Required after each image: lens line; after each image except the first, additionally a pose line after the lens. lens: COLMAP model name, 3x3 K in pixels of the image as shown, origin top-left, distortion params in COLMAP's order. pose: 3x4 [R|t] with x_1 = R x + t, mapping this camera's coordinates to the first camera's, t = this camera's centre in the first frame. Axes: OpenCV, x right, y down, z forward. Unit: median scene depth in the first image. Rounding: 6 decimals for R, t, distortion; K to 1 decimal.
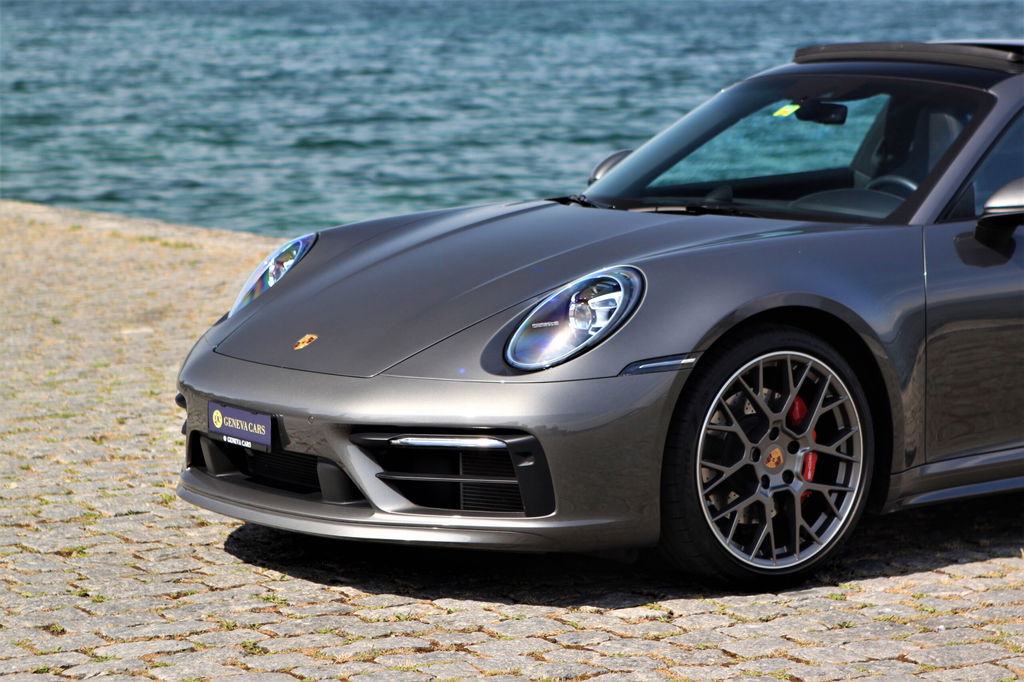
lens RADIAL K [[3359.5, 0, 512.0], [0, 3359.5, 341.0], [0, 0, 1]] dist [0.177834, 0.513007]
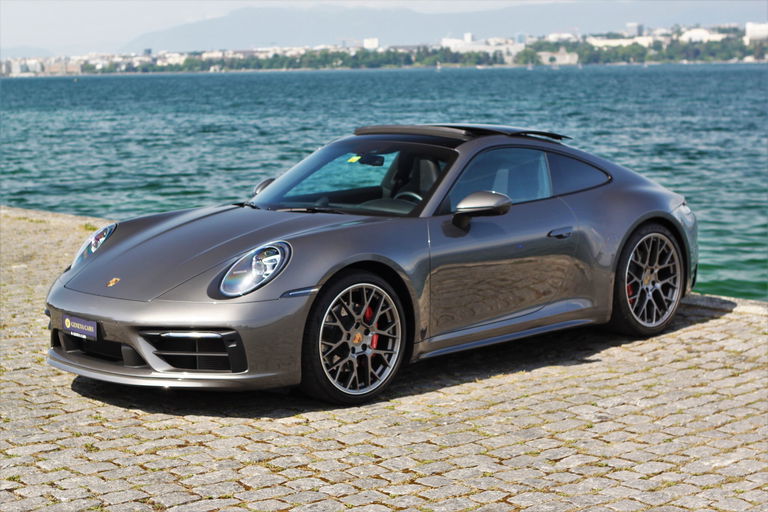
lens RADIAL K [[1447.6, 0, 384.0], [0, 1447.6, 256.0], [0, 0, 1]] dist [-0.045276, -0.018214]
pose [[0.989732, -0.014671, 0.142182, -0.025924], [0.013587, 0.999871, 0.008590, -0.020000], [-0.142290, -0.006570, 0.989803, 0.162316]]
